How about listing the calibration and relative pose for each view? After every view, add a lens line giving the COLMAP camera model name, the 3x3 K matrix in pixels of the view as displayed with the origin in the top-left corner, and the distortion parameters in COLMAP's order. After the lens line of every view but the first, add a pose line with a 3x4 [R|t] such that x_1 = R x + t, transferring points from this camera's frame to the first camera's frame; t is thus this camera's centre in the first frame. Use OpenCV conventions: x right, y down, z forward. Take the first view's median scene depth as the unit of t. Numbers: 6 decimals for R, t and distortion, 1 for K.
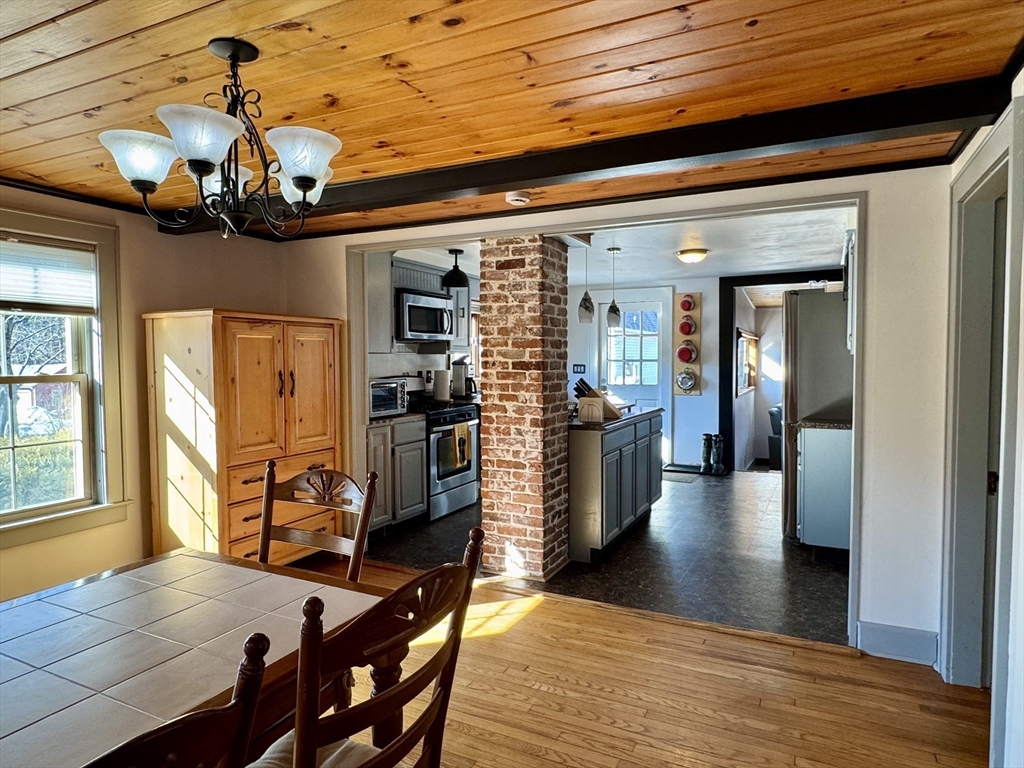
lens RADIAL K [[631.5, 0, 512.0], [0, 631.5, 384.0], [0, 0, 1]] dist [-0.004063, 0.001582]
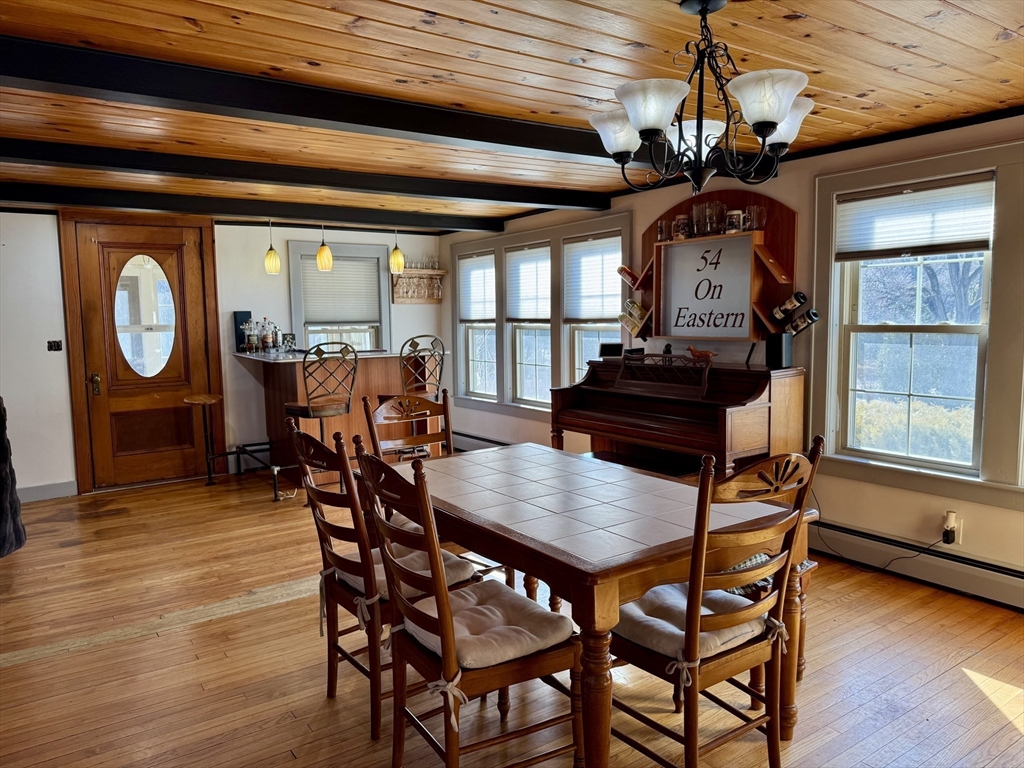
lens RADIAL K [[721.4, 0, 512.0], [0, 721.4, 384.0], [0, 0, 1]] dist [0.135062, -0.209213]
pose [[-0.492330, 0.095016, -0.865207, 0.390233], [-0.021474, 0.992395, 0.121203, -0.031495], [0.870143, 0.078251, -0.486546, 0.679685]]
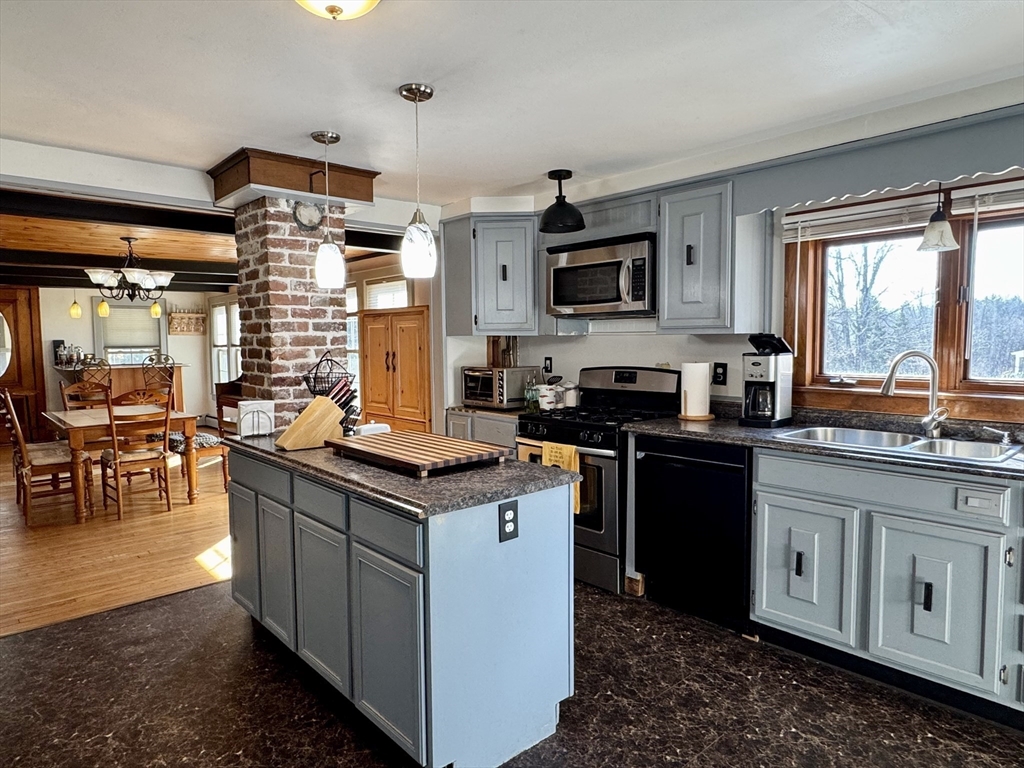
lens RADIAL K [[631.5, 0, 512.0], [0, 631.5, 384.0], [0, 0, 1]] dist [-0.004063, 0.001582]
pose [[-0.369883, 0.073411, -0.926173, 0.835080], [-0.030214, 0.995396, 0.090964, -0.087727], [0.928587, 0.061629, -0.365962, 1.881435]]
